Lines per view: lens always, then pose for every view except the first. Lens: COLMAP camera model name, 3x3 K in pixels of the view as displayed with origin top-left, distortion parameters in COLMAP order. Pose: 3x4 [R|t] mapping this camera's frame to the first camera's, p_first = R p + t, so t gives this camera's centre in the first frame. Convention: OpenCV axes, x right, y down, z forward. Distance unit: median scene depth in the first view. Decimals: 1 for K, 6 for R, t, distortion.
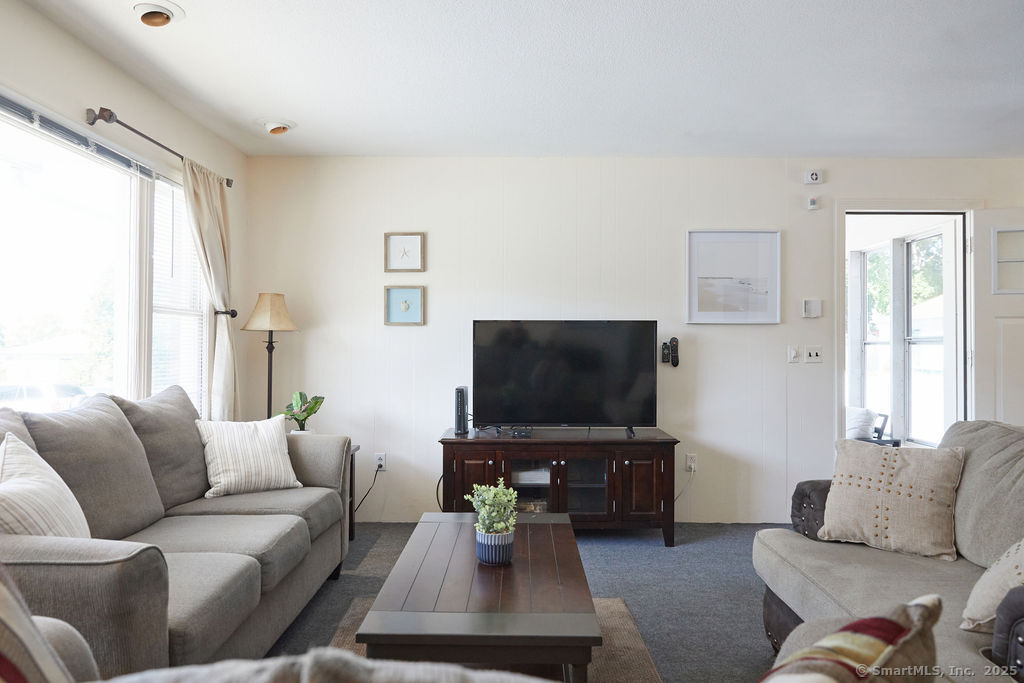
lens RADIAL K [[702.5, 0, 512.0], [0, 702.5, 341.5], [0, 0, 1]] dist [-0.024623, -0.000827]
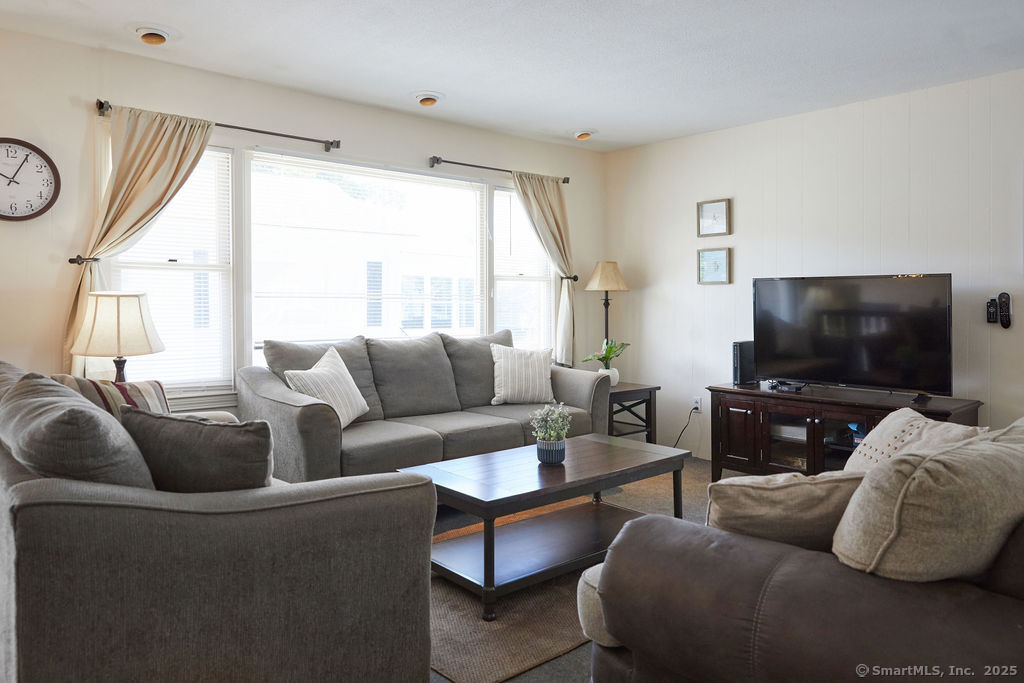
lens RADIAL K [[704.3, 0, 512.0], [0, 704.3, 319.2], [0, 0, 1]] dist [-0.002074, -0.000221]
pose [[0.665747, 0.017624, -0.745969, 0.493861], [0.005480, 0.999579, 0.028507, -0.001237], [0.746157, -0.023067, 0.665370, 0.021428]]
